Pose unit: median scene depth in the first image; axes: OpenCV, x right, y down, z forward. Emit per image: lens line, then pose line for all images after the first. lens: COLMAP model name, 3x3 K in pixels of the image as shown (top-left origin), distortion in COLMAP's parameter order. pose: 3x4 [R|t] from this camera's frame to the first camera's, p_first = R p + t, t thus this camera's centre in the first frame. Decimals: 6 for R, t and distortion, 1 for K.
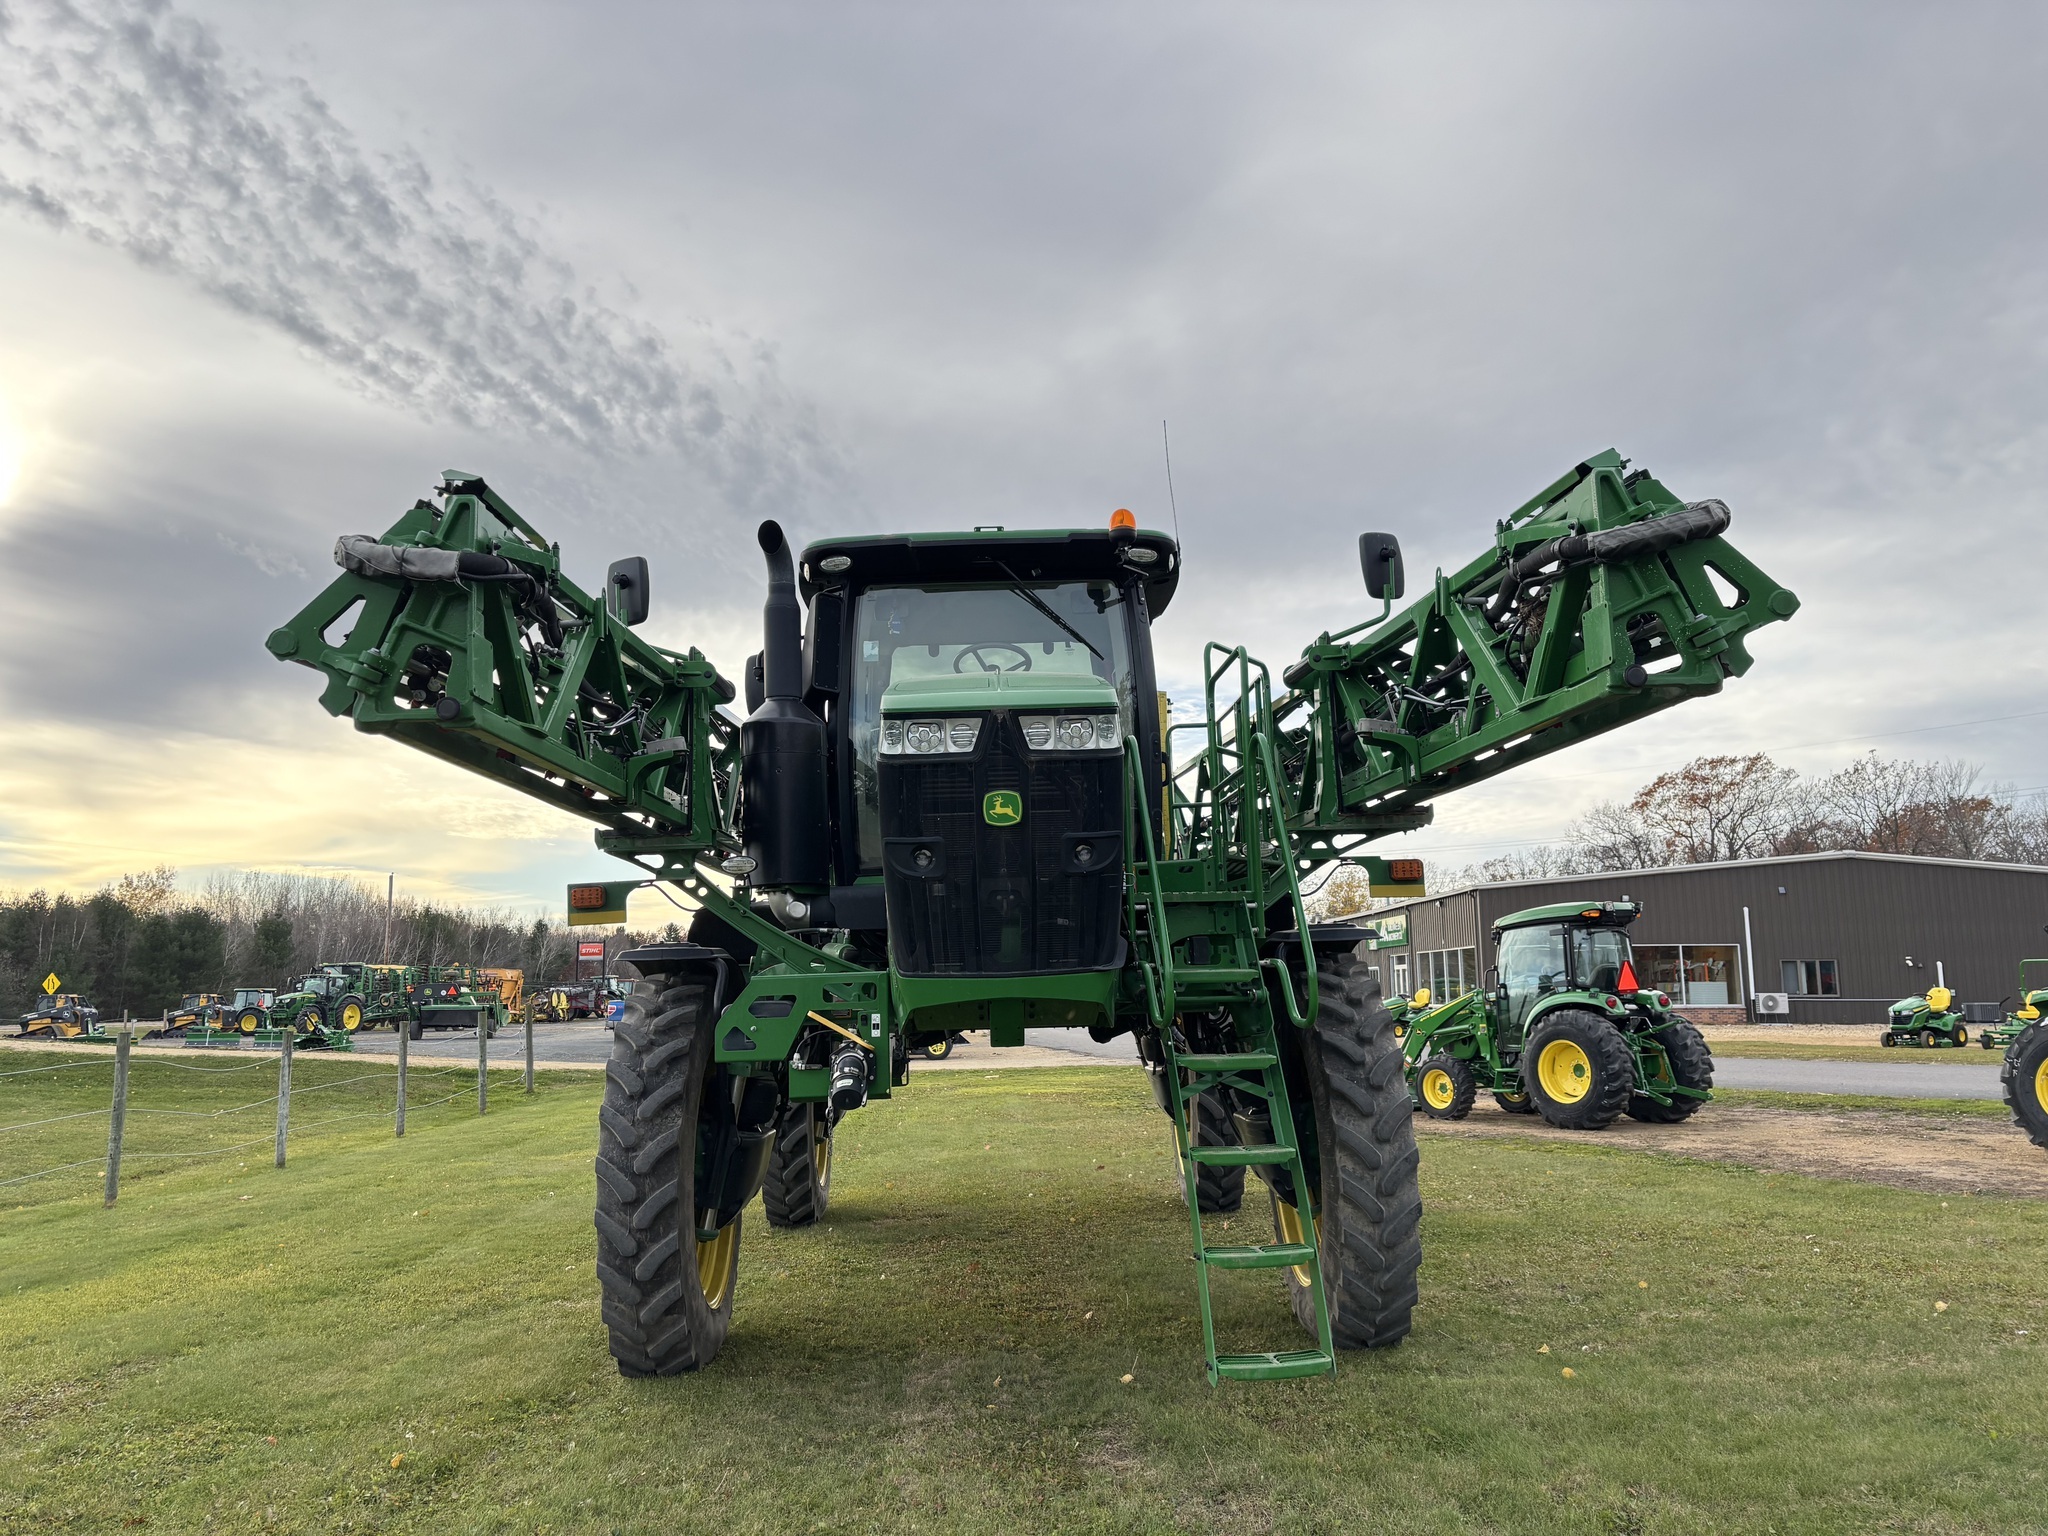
lens RADIAL K [[1534.7, 0, 958.5], [0, 1534.7, 819.6], [0, 0, 1]] dist [0.052266, -0.055528]
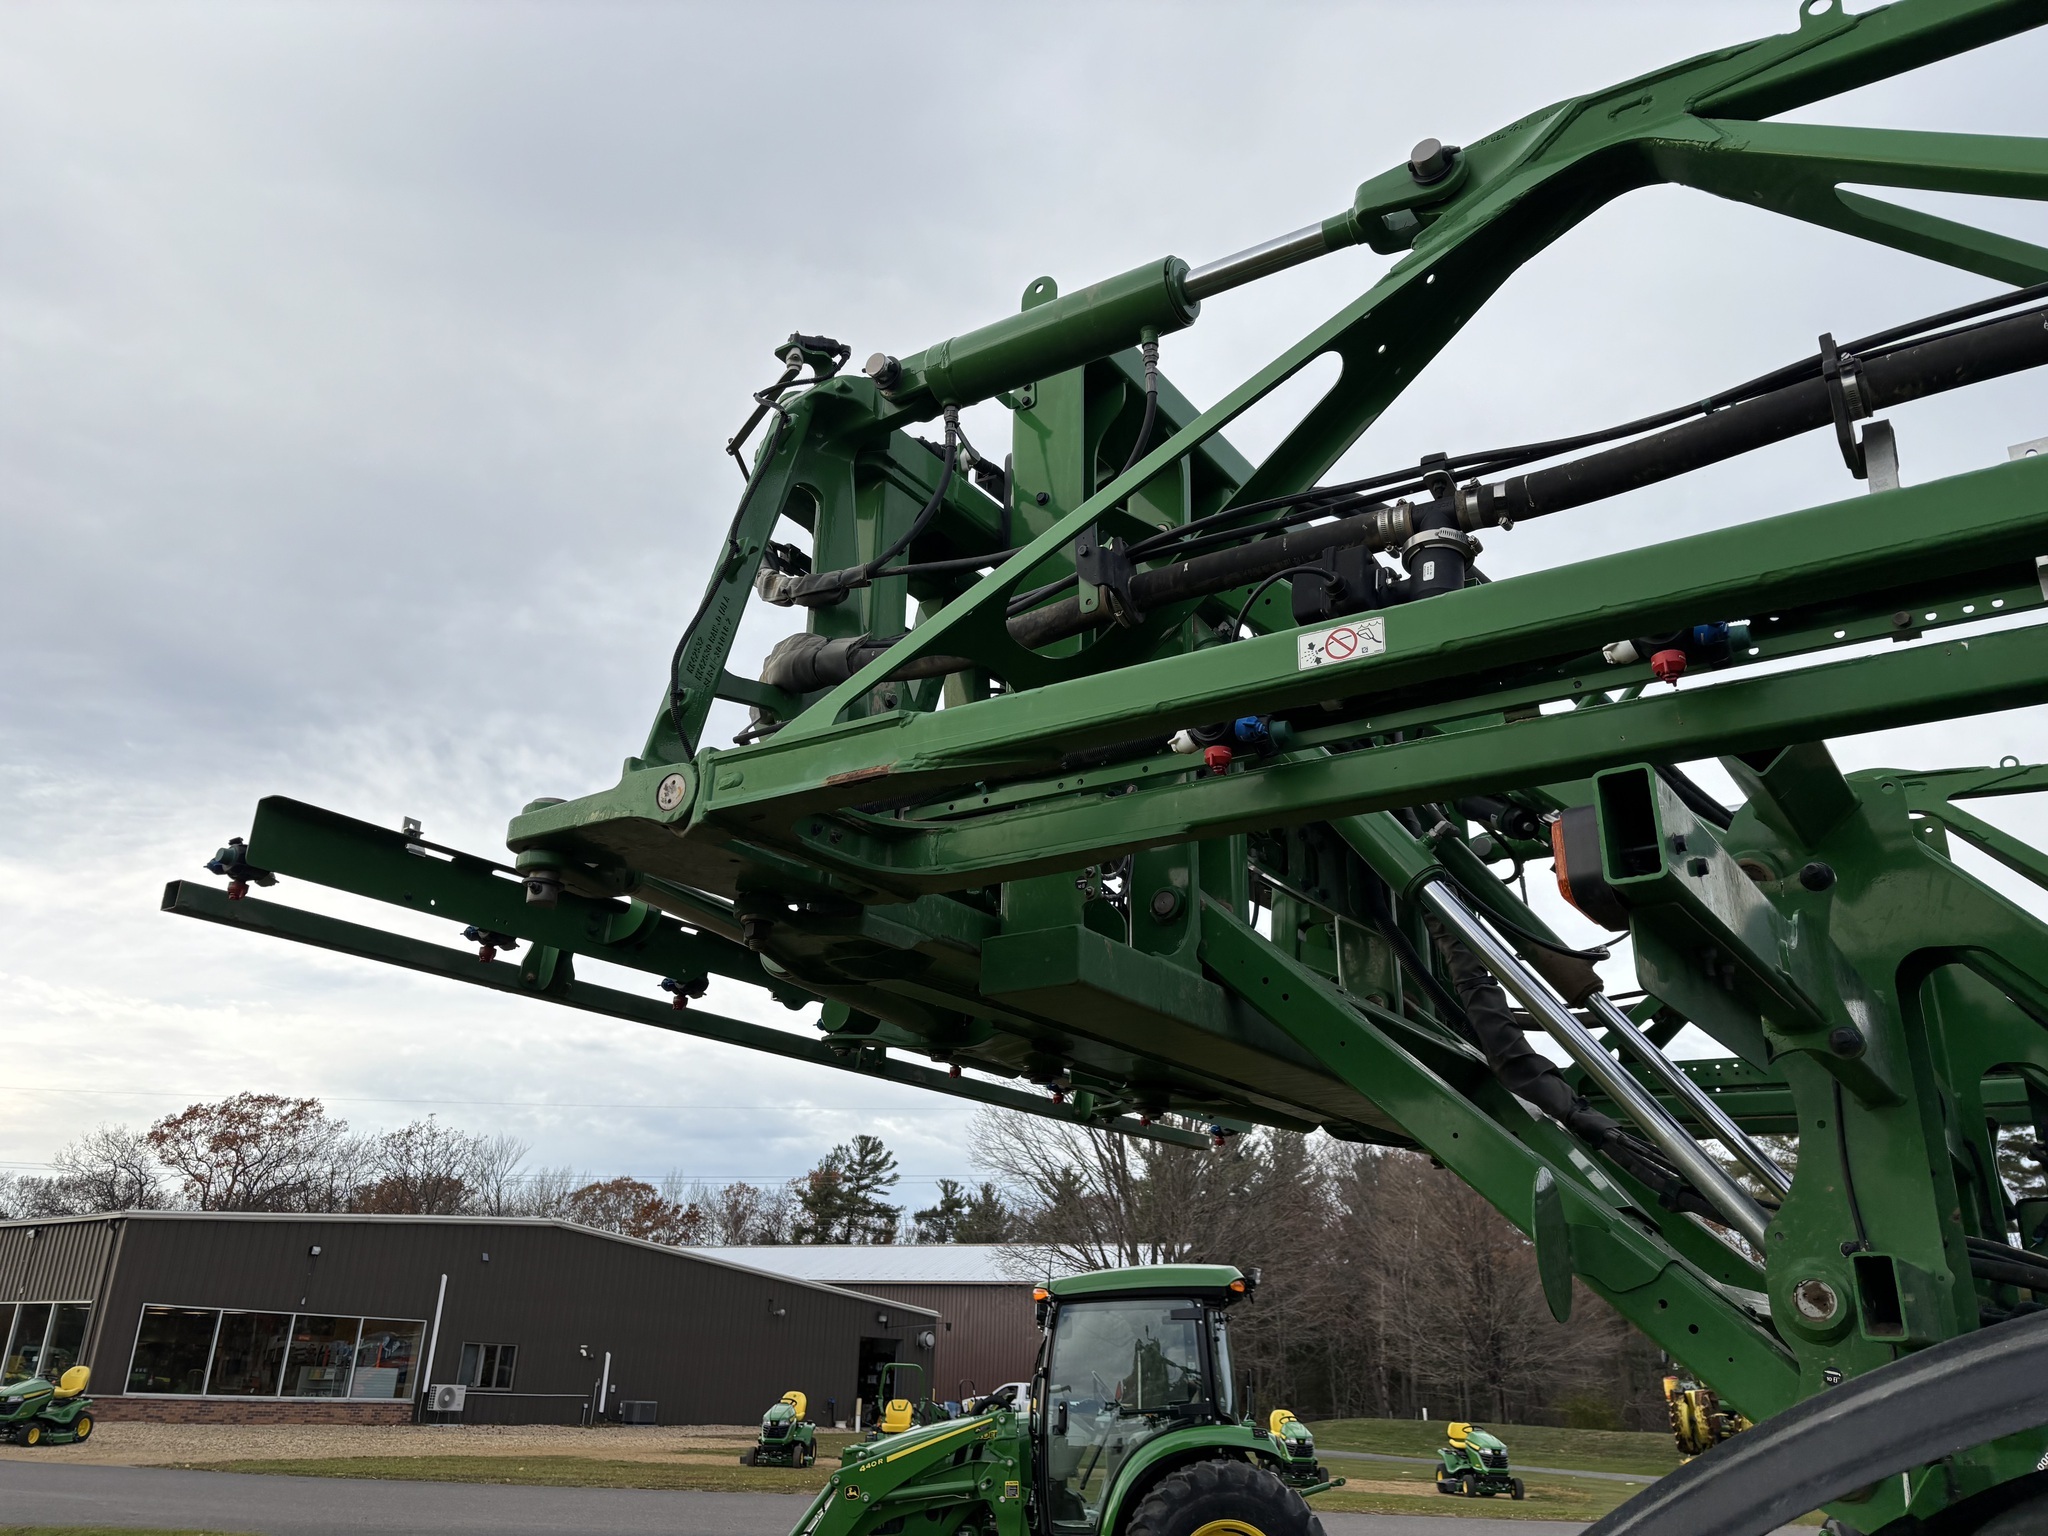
lens RADIAL K [[1534.7, 0, 1017.0], [0, 1534.7, 779.3], [0, 0, 1]] dist [0.052266, -0.055528]
pose [[0.546646, 0.332036, 0.768720, -0.057808], [-0.130413, 0.940580, -0.313531, 0.027077], [-0.827146, 0.071139, 0.557466, 0.257080]]
